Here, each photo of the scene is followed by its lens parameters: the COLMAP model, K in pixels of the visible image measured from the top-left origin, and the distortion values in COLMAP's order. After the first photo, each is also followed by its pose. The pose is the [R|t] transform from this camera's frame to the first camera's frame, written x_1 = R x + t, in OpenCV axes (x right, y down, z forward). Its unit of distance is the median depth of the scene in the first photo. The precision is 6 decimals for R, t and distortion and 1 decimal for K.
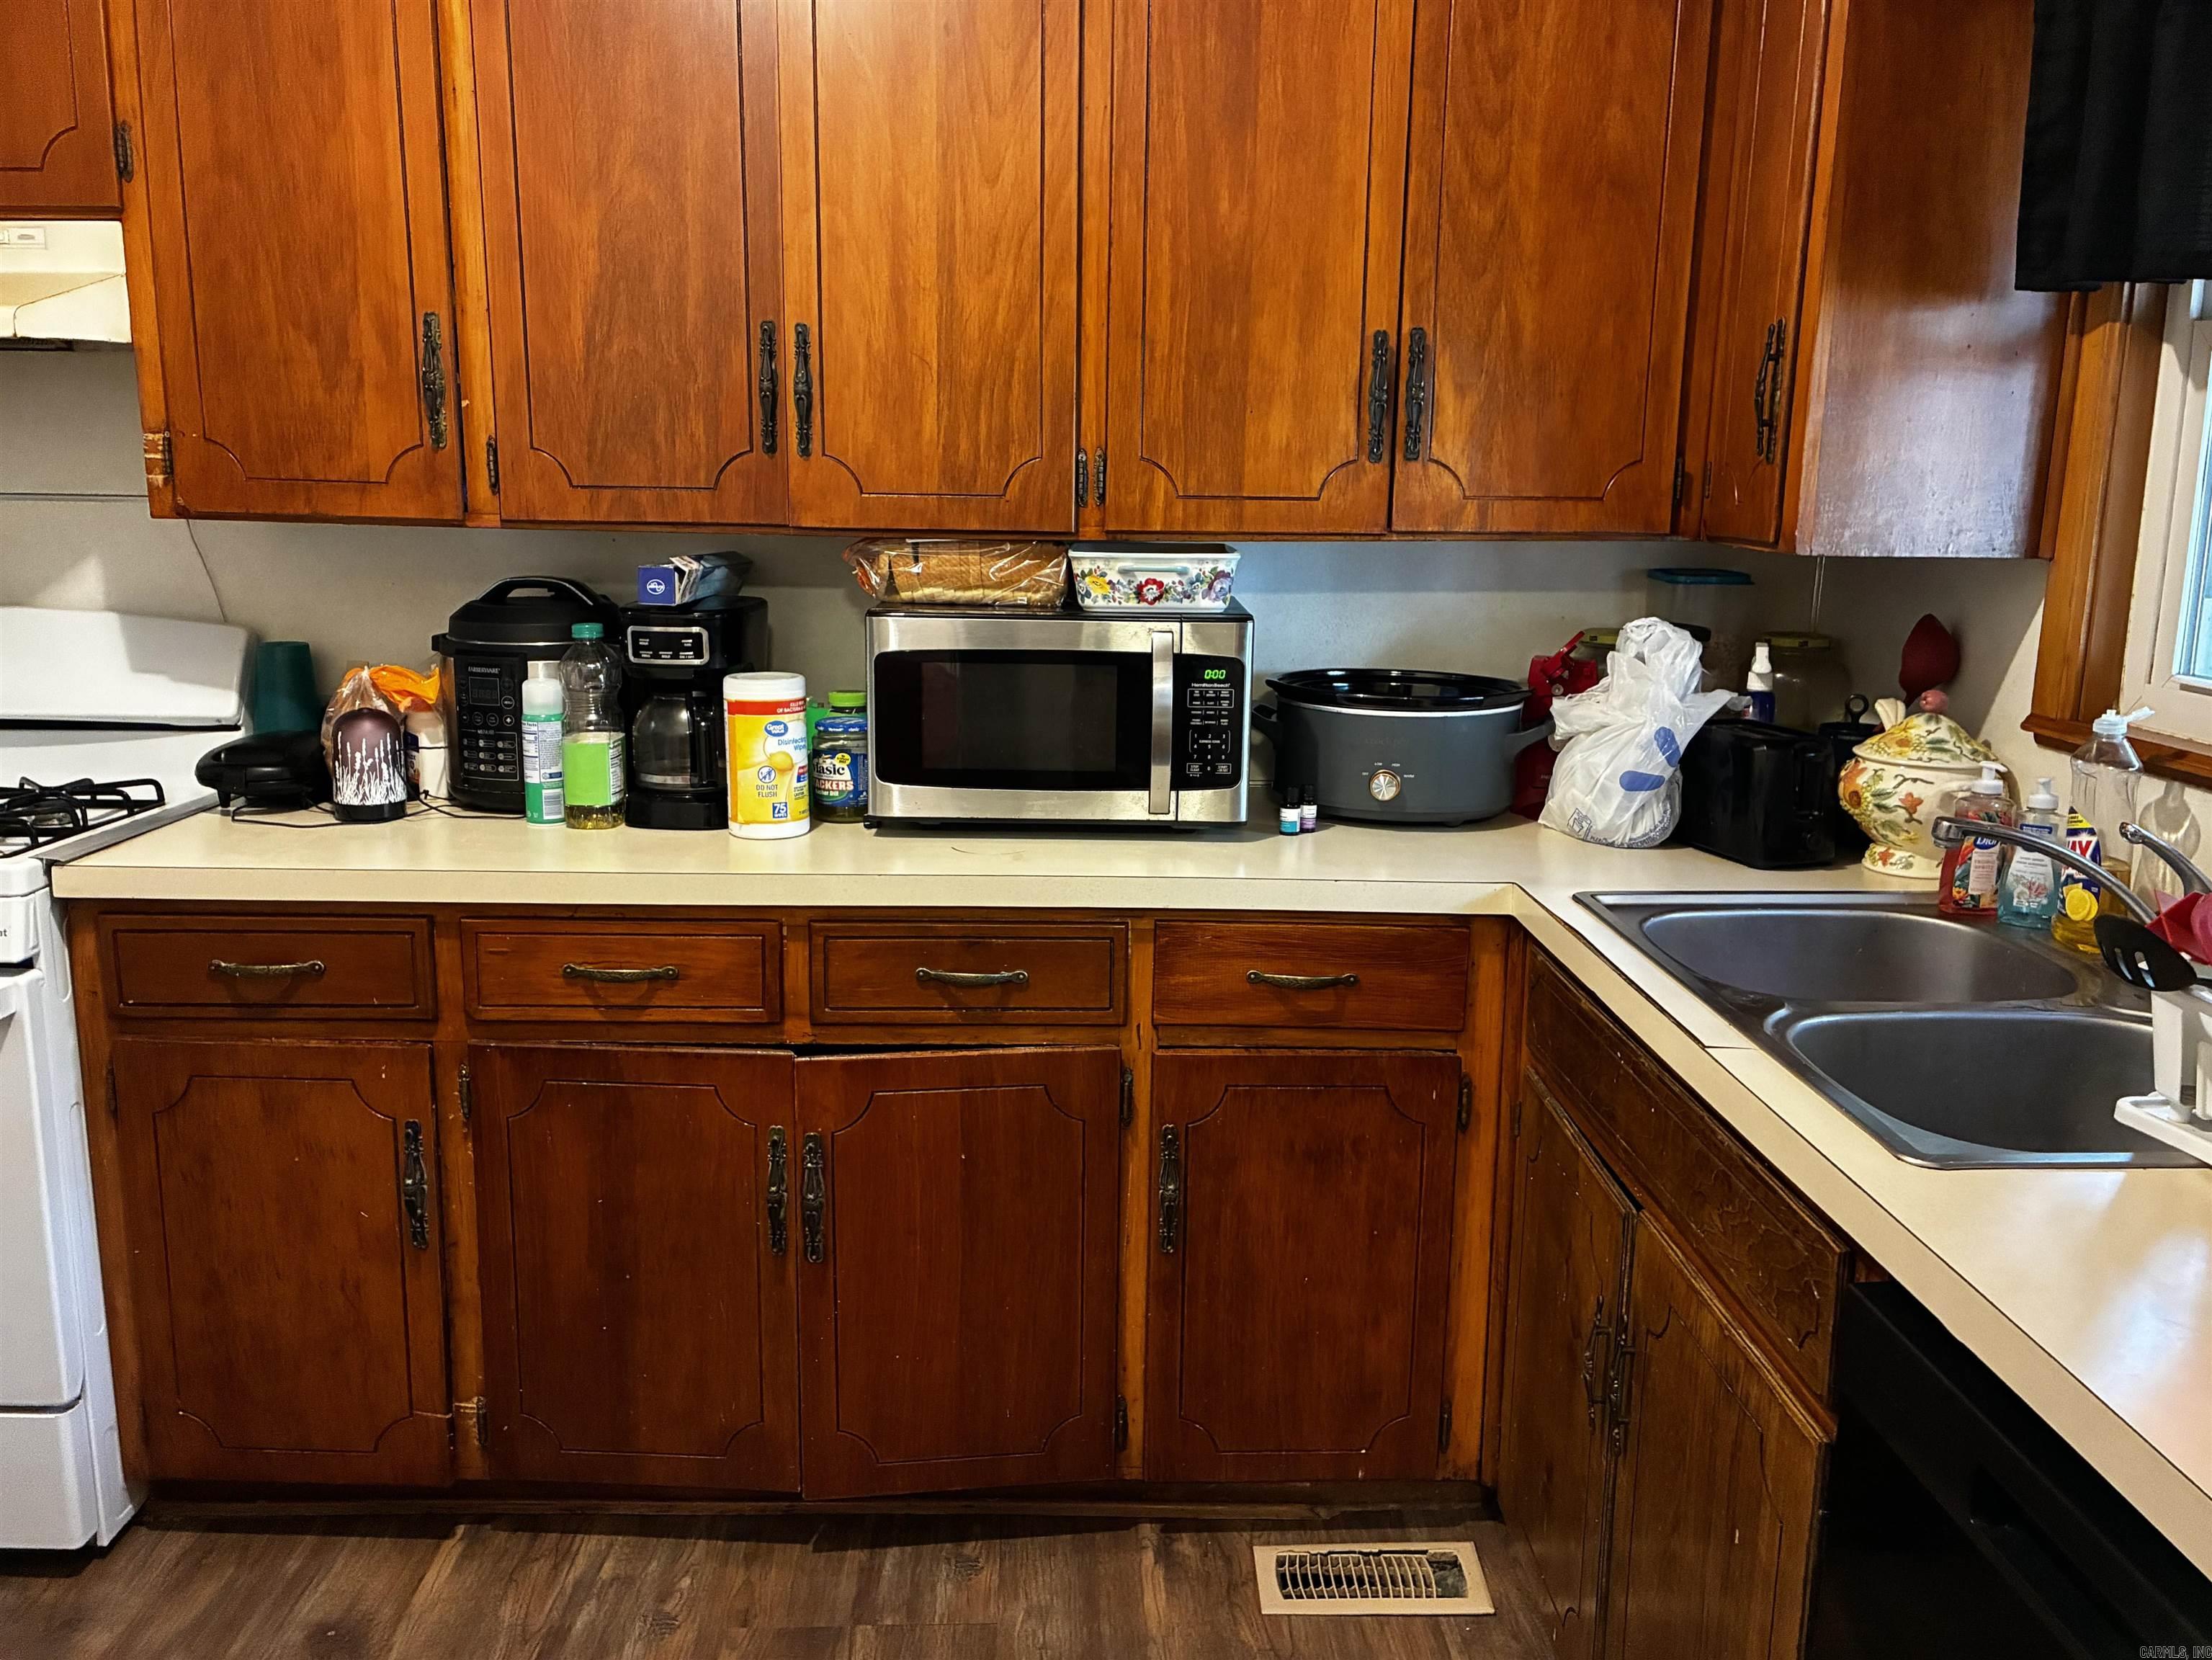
lens RADIAL K [[1681.7, 0, 1104.4], [0, 1681.7, 826.6], [0, 0, 1]] dist [0.005252, 0.001574]
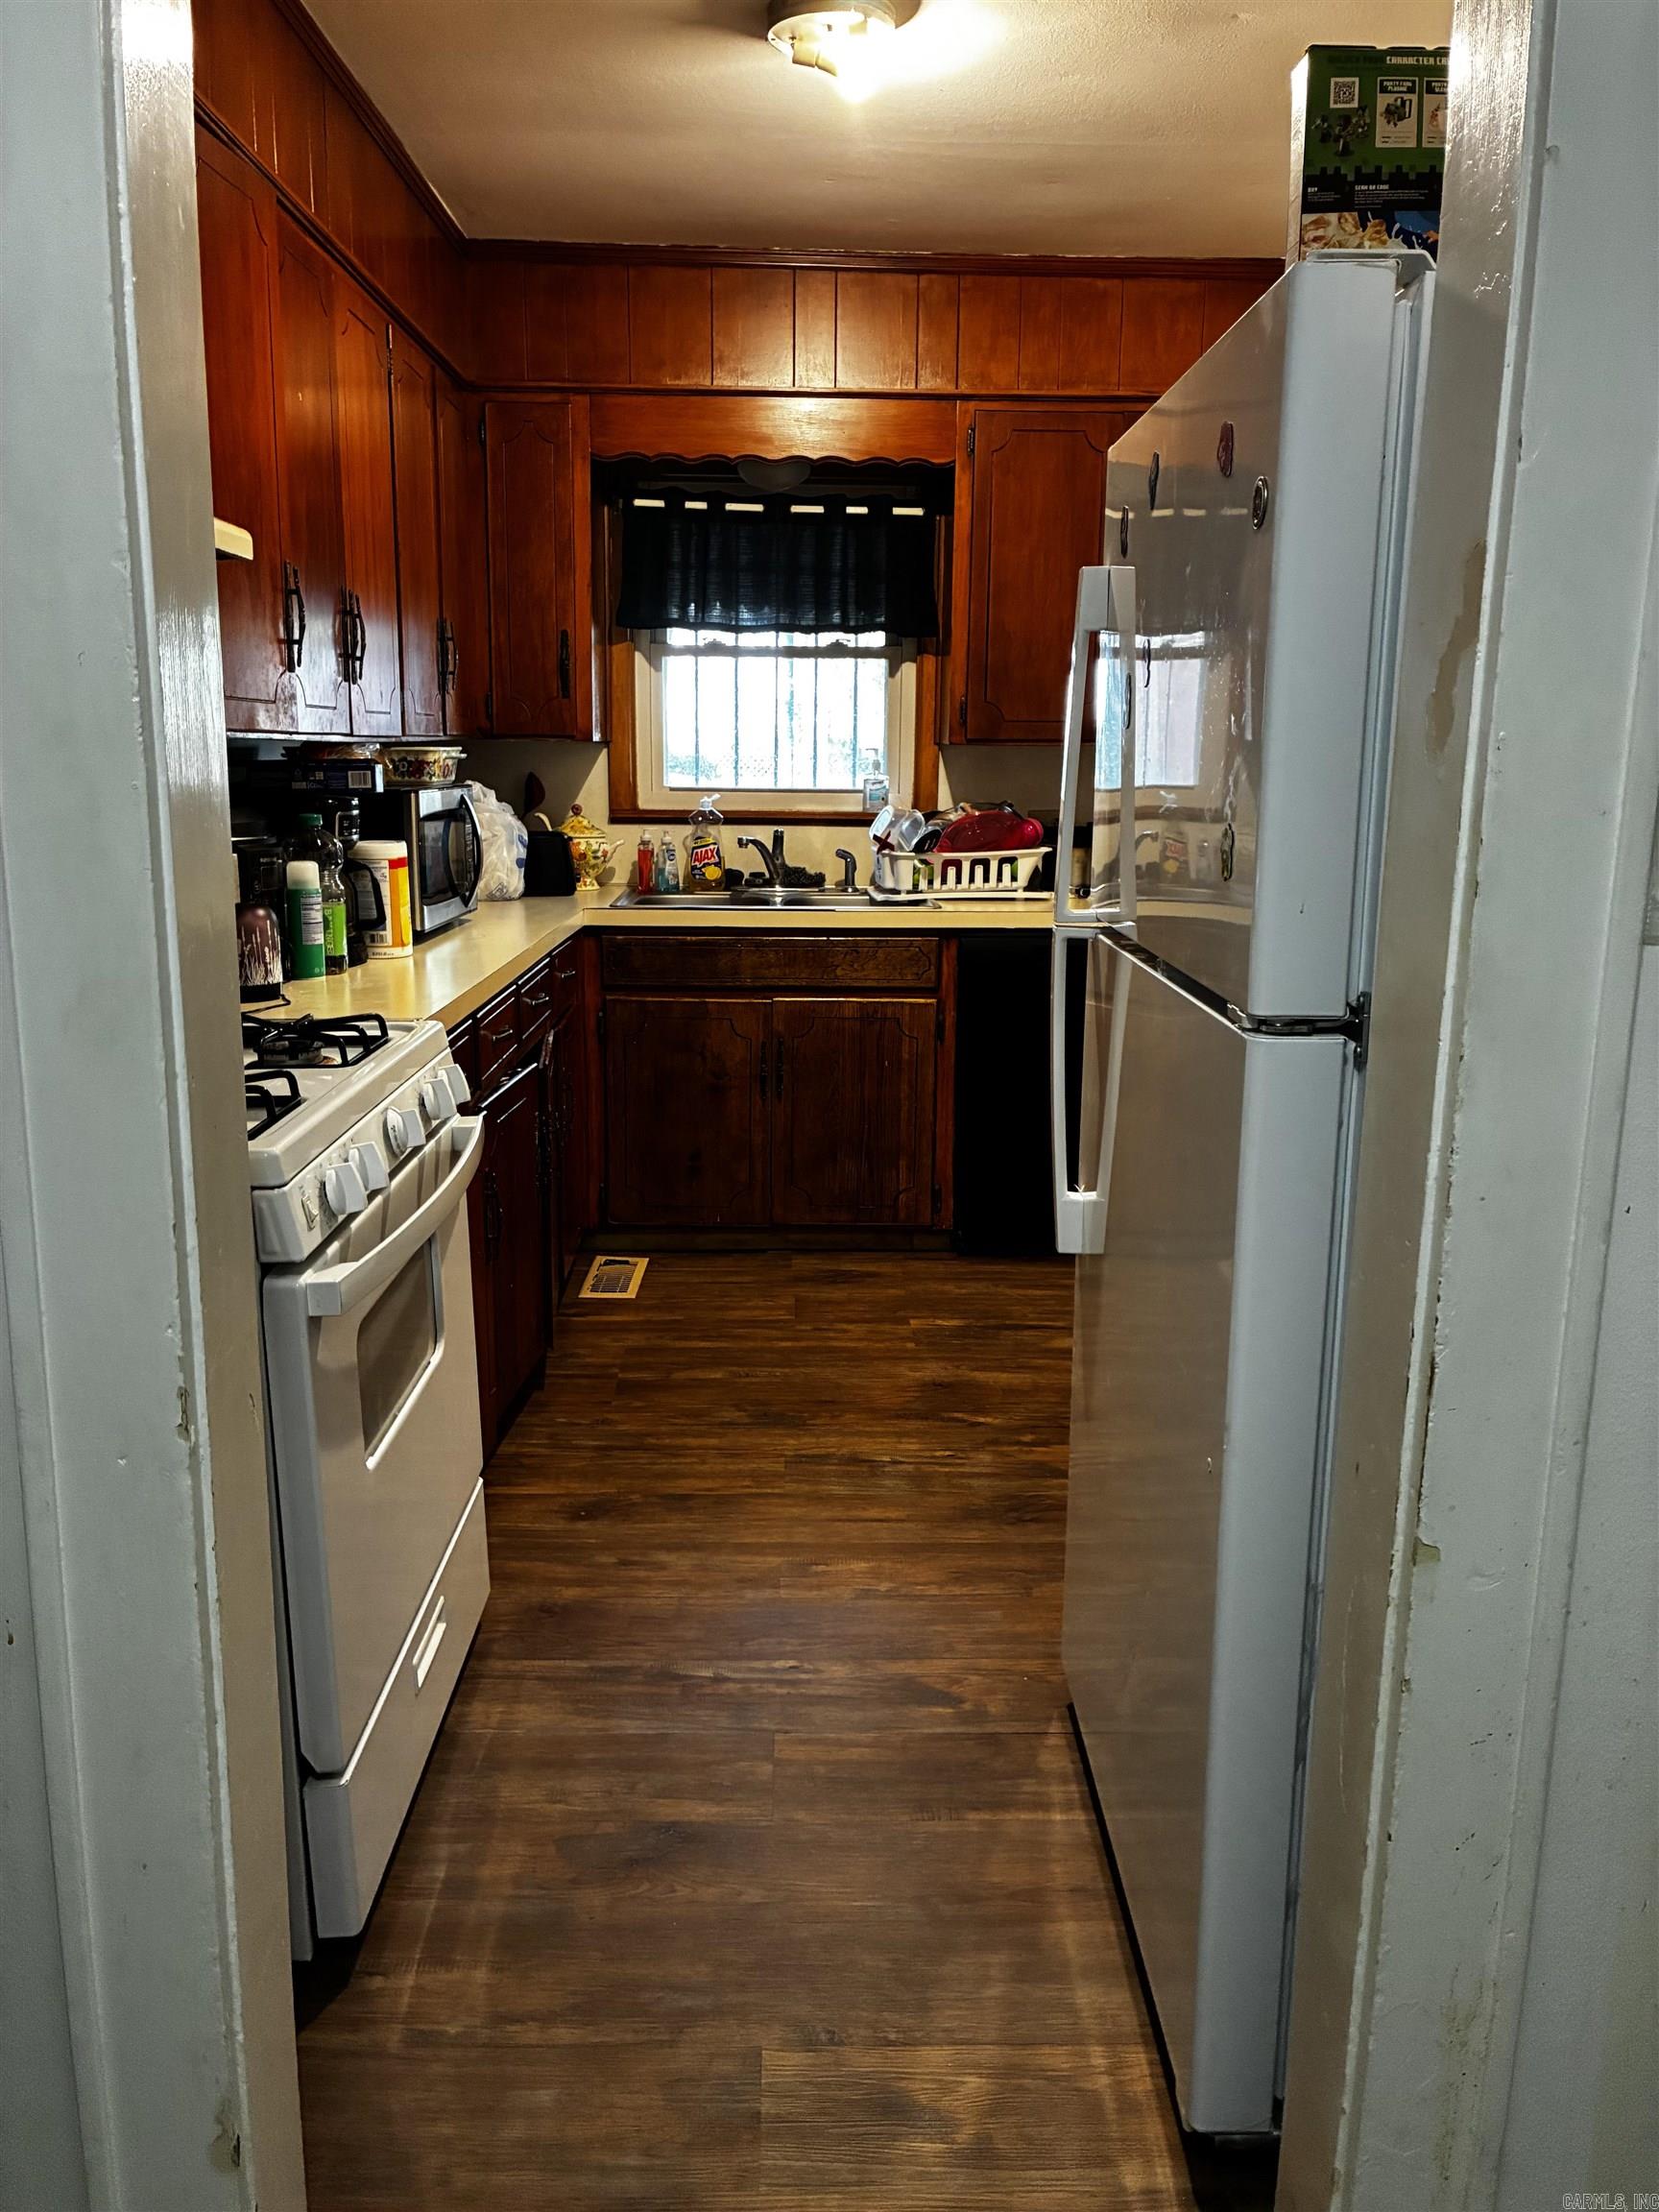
lens RADIAL K [[1681.4, 0, 830.5], [0, 1681.4, 1103.2], [0, 0, 1]] dist [0.005252, 0.001574]
pose [[0.000967, -0.219952, 0.975510, -1.661571], [0.175864, 0.960344, 0.216359, -0.121271], [-0.984414, 0.171348, 0.039610, 0.630745]]
